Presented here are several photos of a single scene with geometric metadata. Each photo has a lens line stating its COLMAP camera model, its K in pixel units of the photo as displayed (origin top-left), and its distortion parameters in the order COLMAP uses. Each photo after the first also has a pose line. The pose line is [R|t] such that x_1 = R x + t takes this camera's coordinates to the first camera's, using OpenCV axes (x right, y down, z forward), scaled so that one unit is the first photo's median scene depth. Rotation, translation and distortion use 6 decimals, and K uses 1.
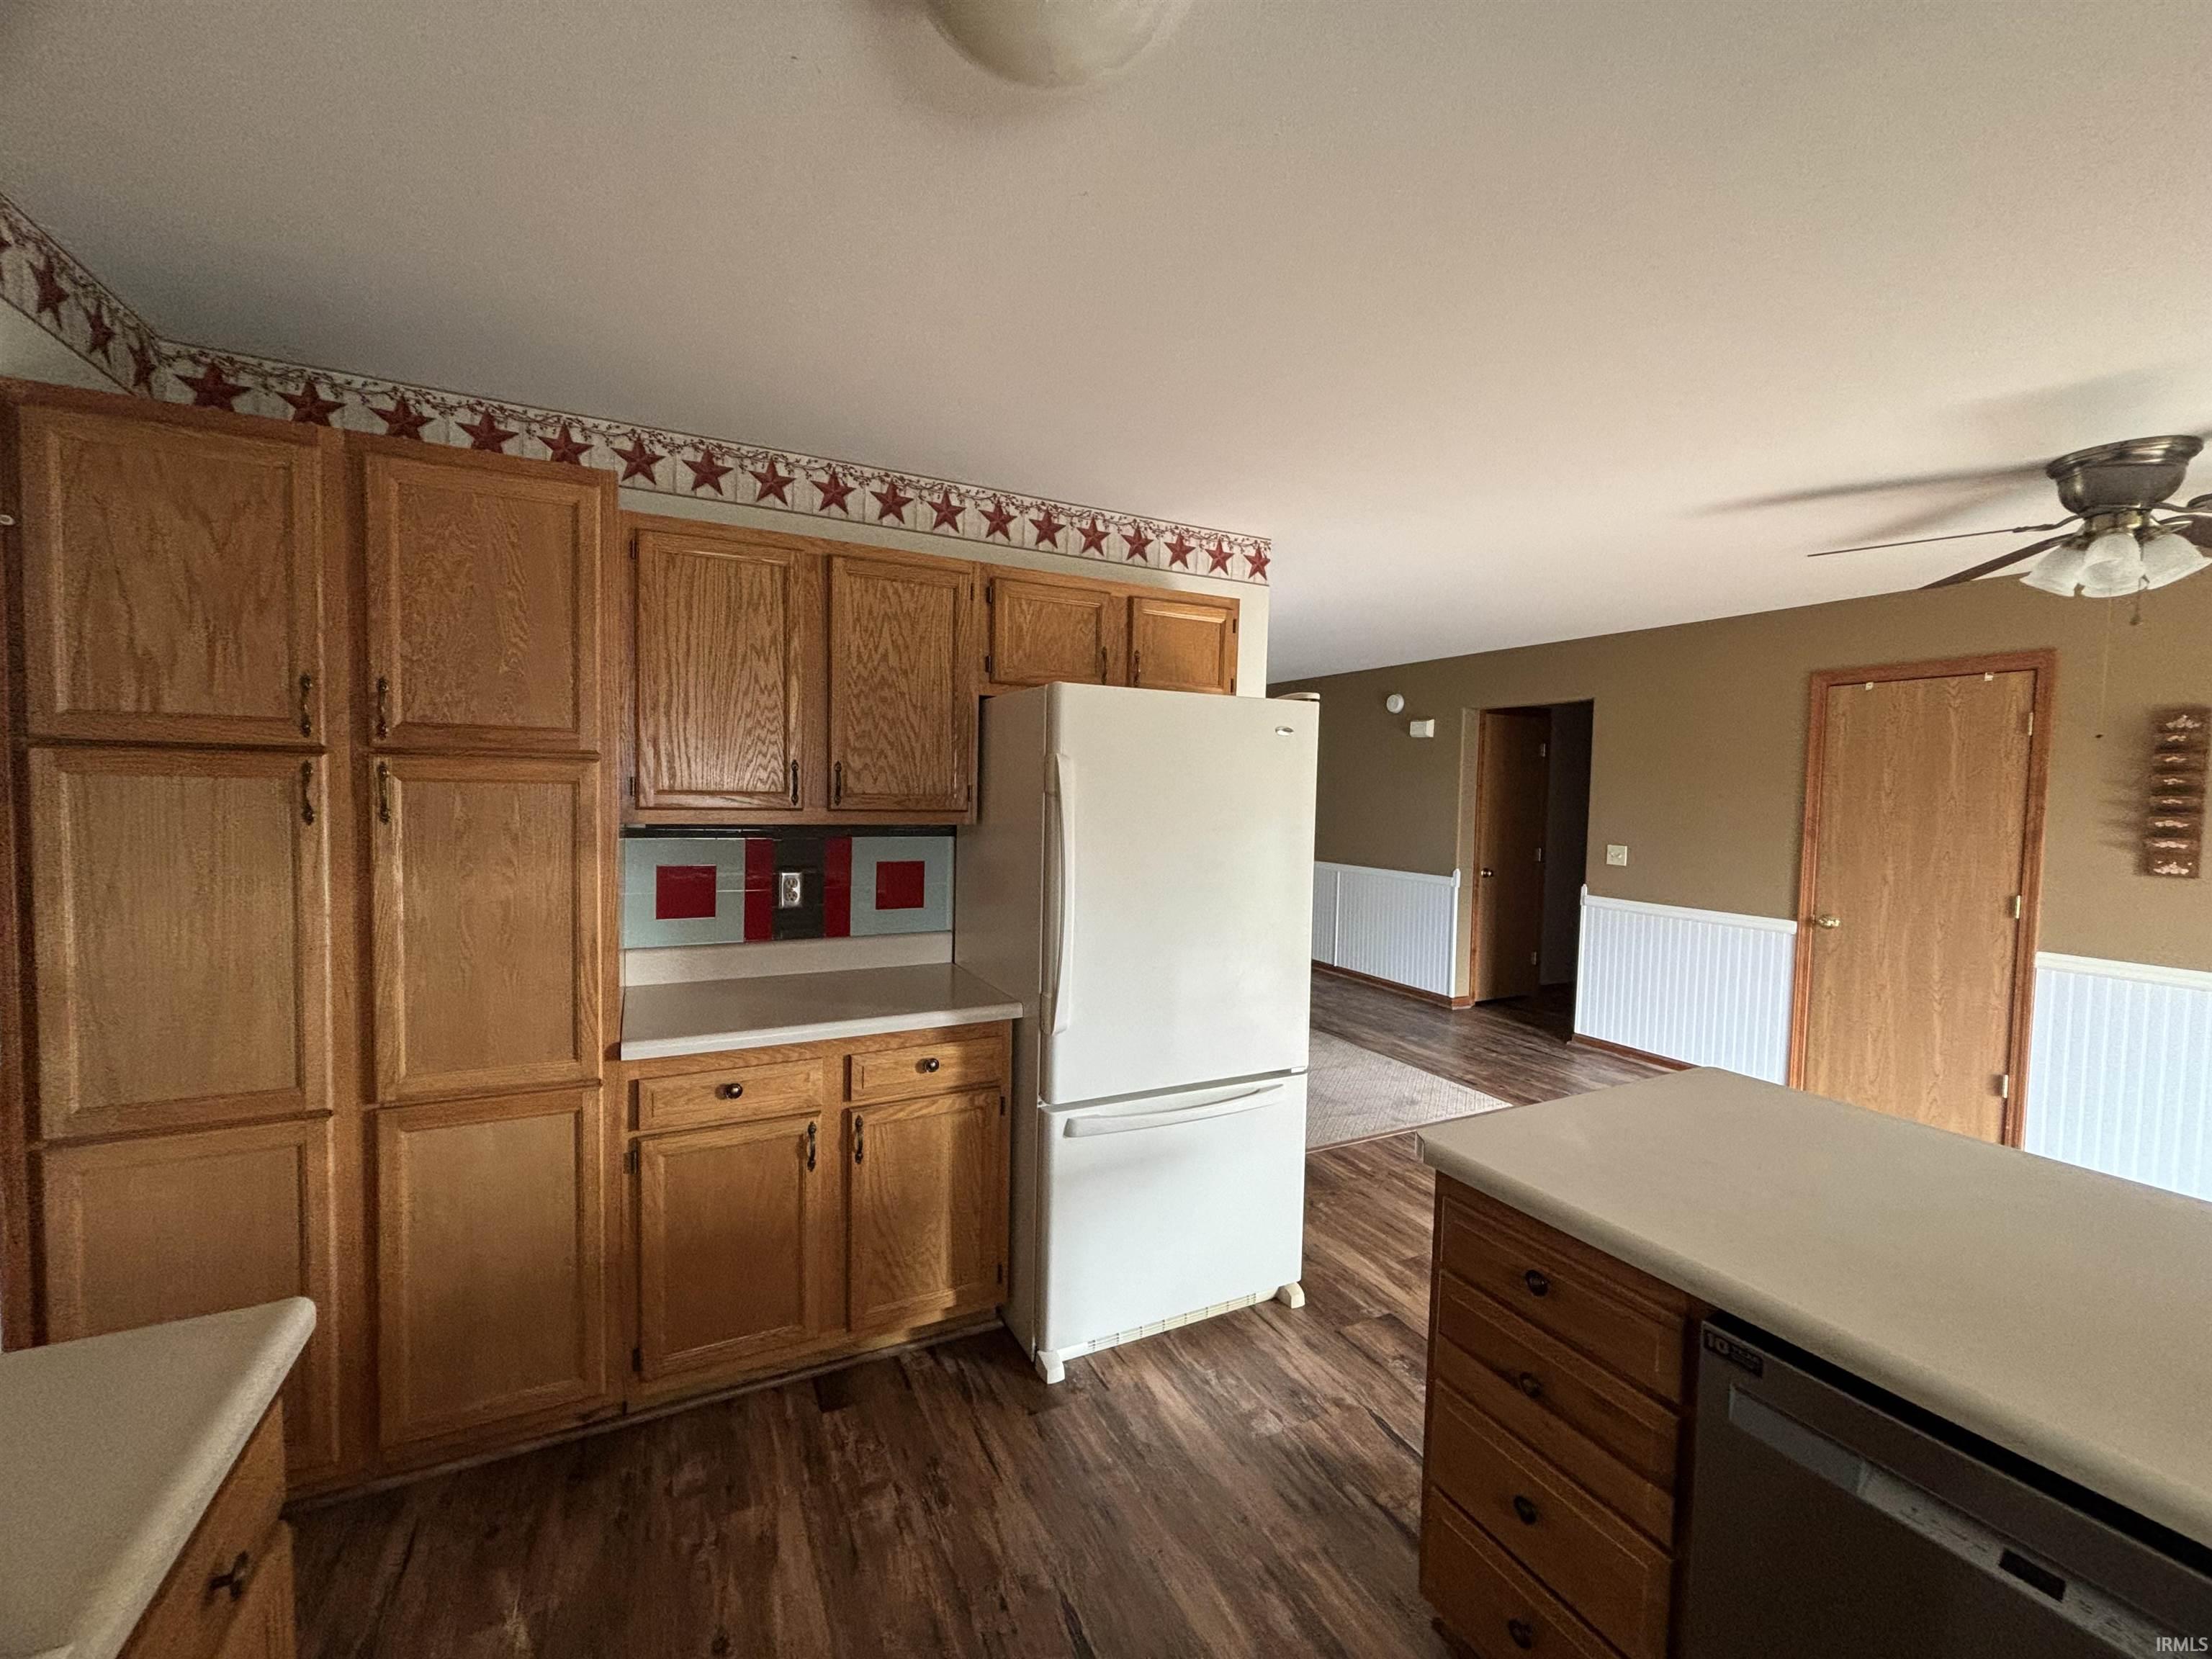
lens RADIAL K [[898.8, 0, 1107.8], [0, 898.8, 825.9], [0, 0, 1]] dist [-0.001968, 0.000717]
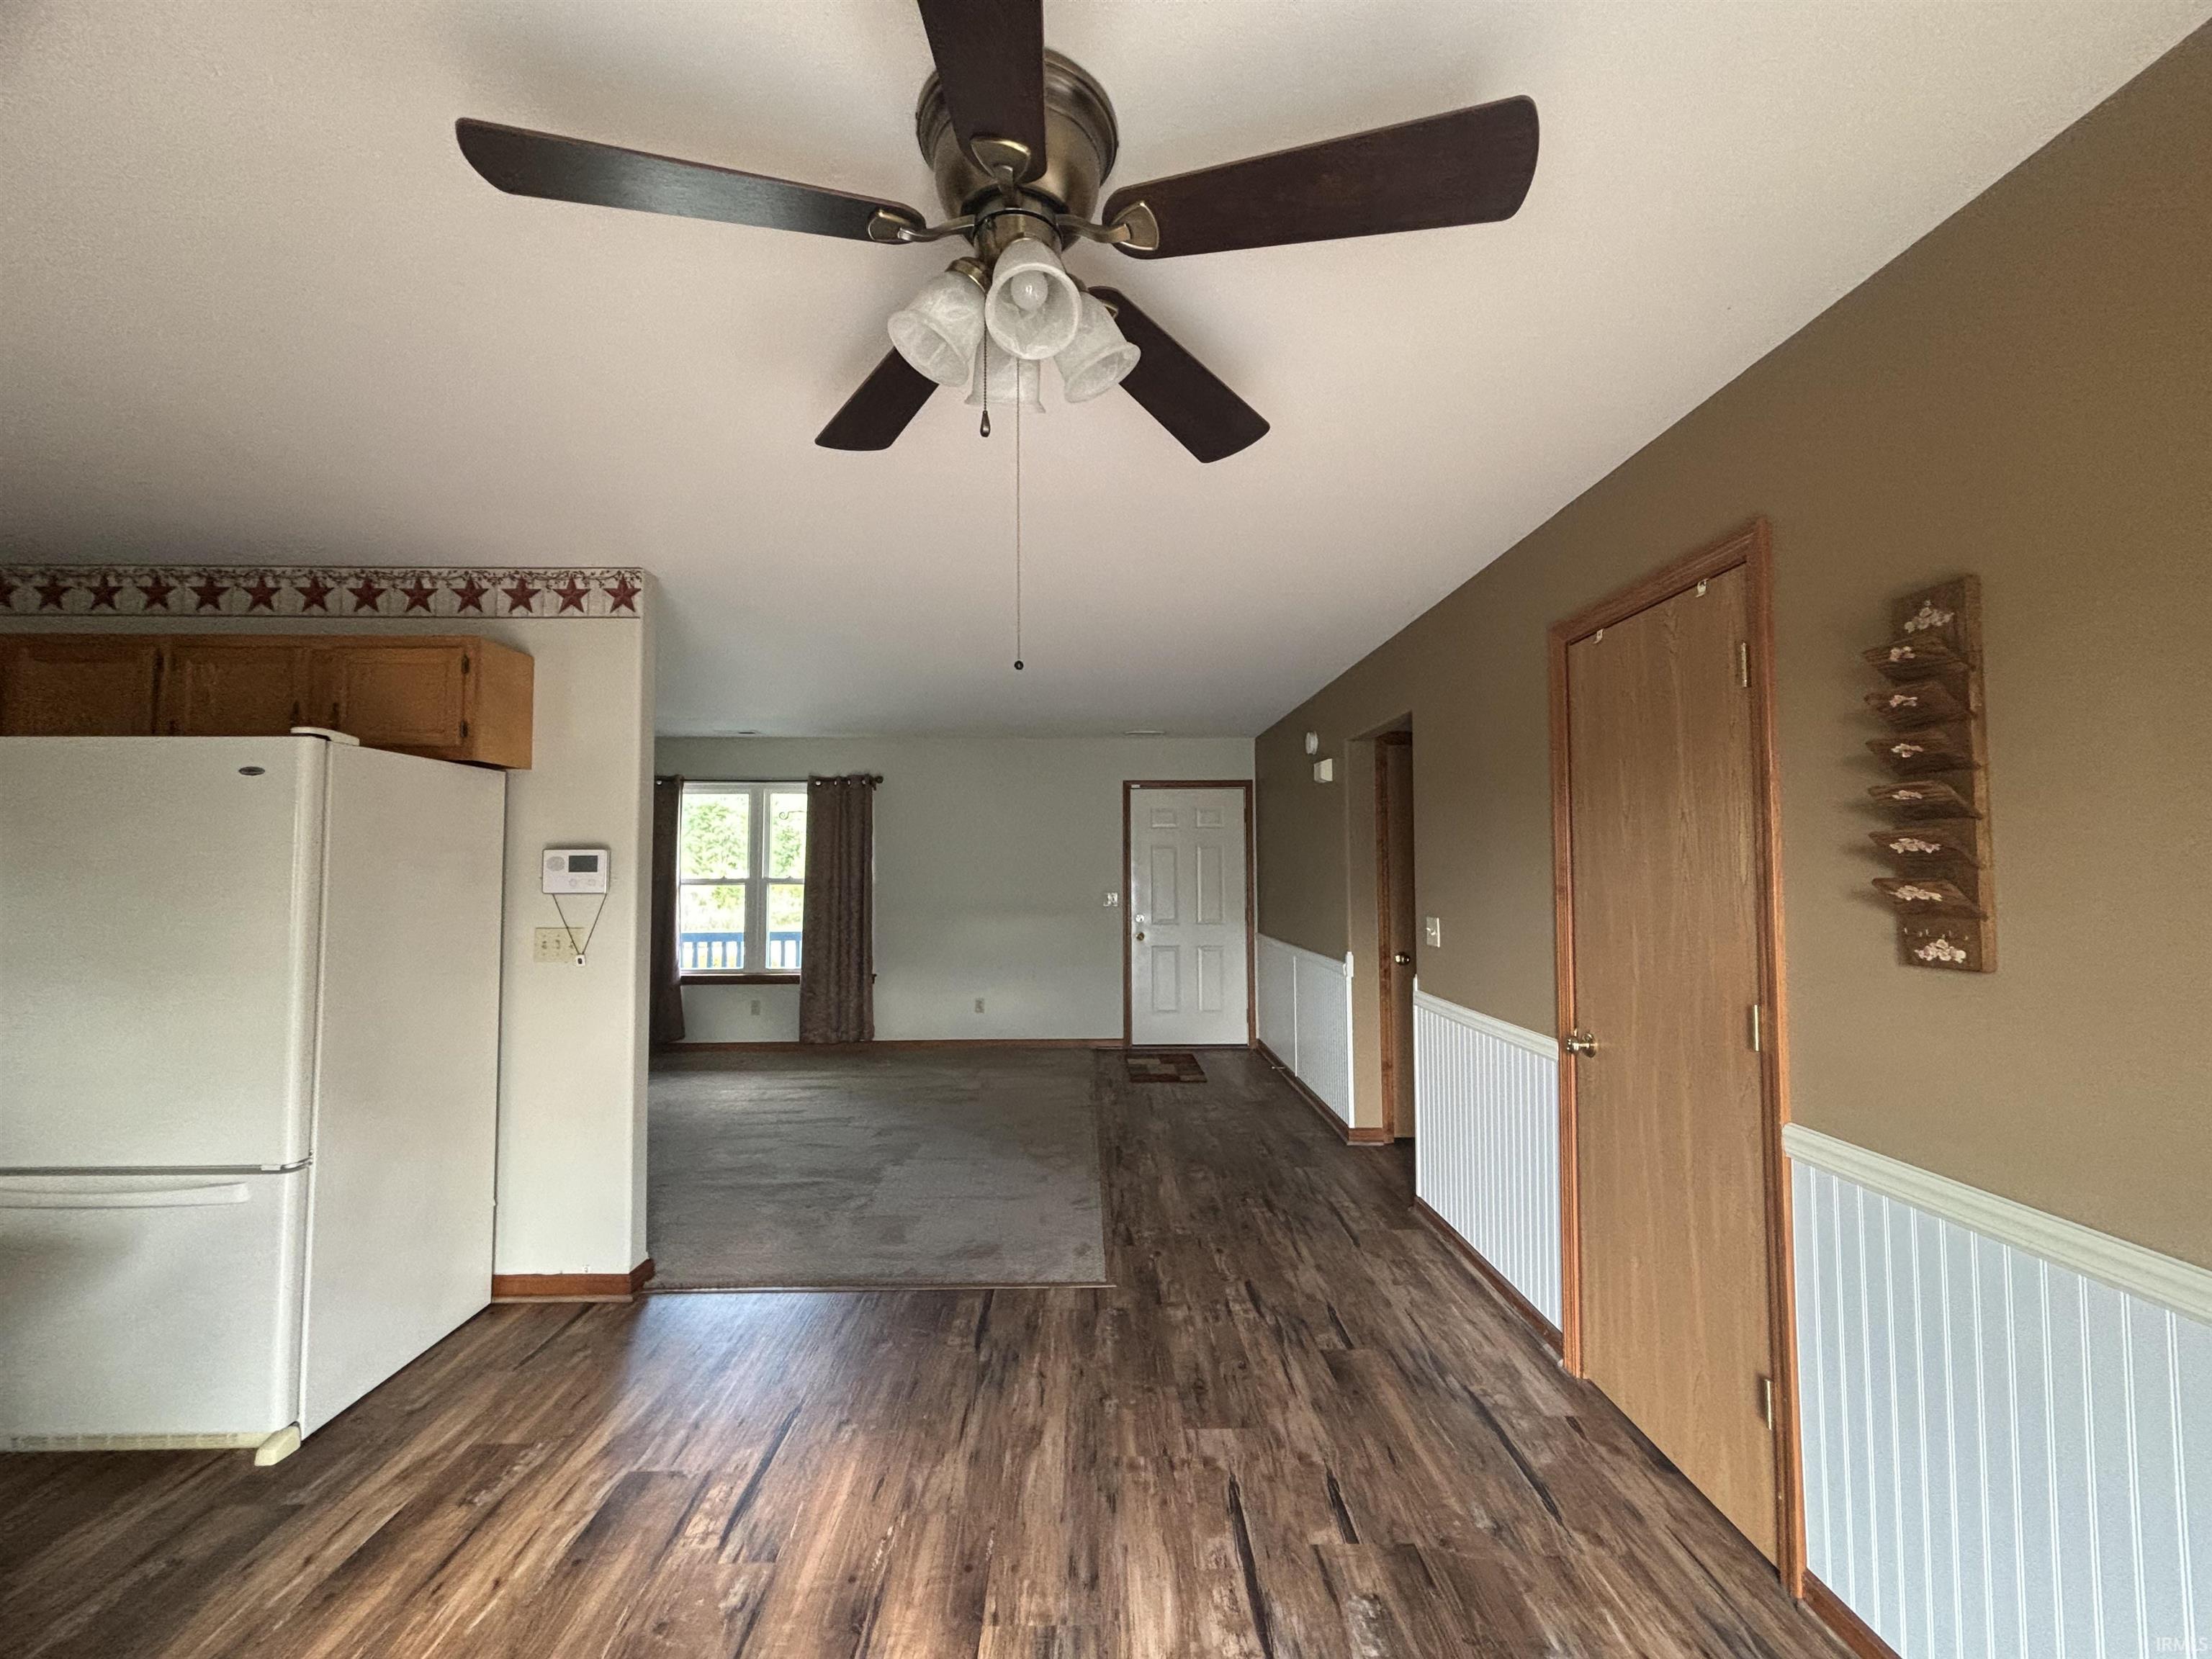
lens RADIAL K [[898.8, 0, 1108.9], [0, 898.8, 826.3], [0, 0, 1]] dist [-0.001968, 0.000717]
pose [[0.900845, -0.045817, -0.431717, 1.076435], [0.003750, 0.995200, -0.097794, 0.031366], [0.434125, 0.086478, 0.896692, 0.459756]]
